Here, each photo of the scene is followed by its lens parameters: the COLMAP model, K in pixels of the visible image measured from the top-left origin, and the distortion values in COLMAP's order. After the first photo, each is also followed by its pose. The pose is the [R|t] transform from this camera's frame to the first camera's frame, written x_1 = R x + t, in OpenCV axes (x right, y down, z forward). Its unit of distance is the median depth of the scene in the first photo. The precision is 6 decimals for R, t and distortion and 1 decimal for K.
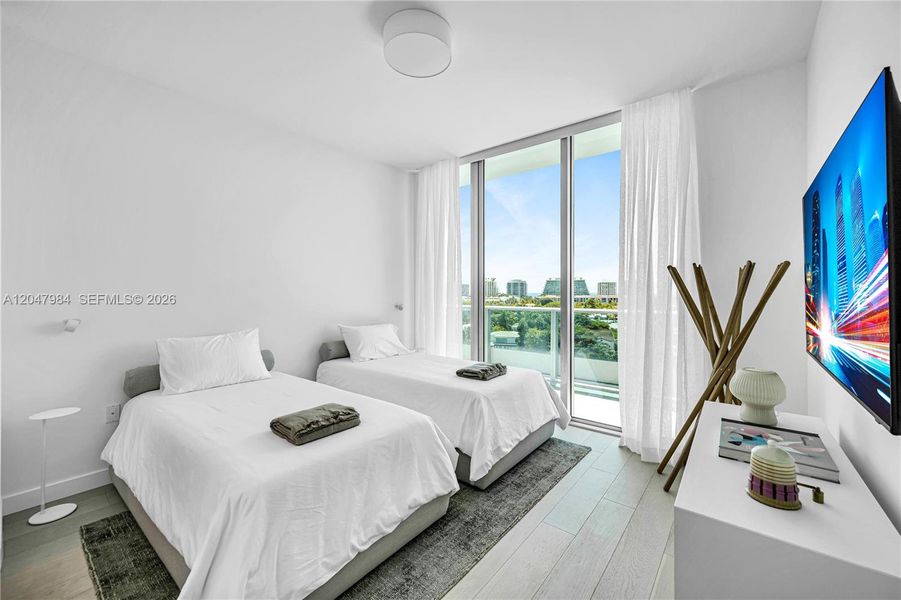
lens RADIAL K [[361.4, 0, 448.5], [0, 361.4, 291.0], [0, 0, 1]] dist [0.001857, -0.000455]
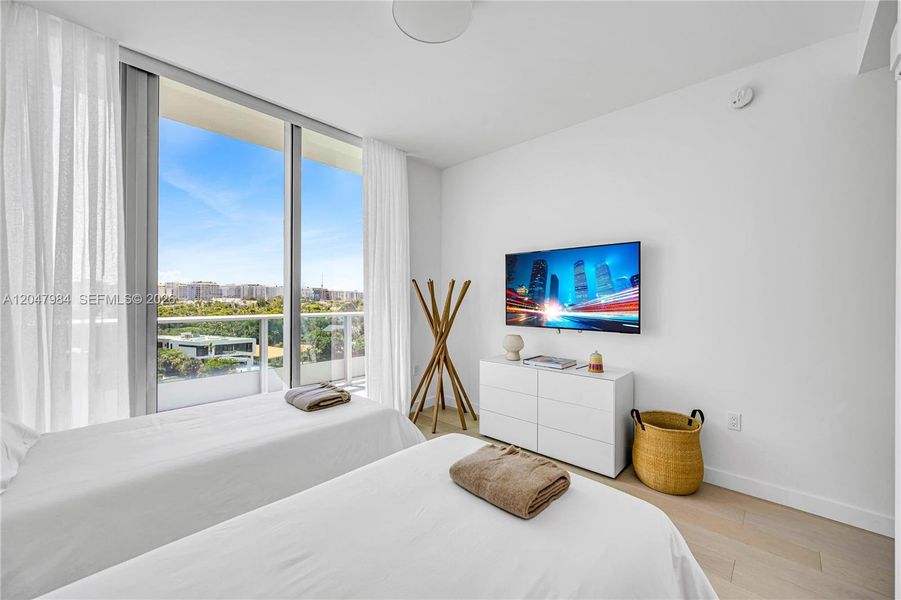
lens RADIAL K [[361.4, 0, 448.2], [0, 361.4, 299.4], [0, 0, 1]] dist [0.001857, -0.000455]
pose [[0.070320, -0.016573, 0.997387, -0.824939], [-0.008582, 0.999815, 0.017218, -0.014658], [-0.997488, -0.009770, 0.070164, 0.824454]]
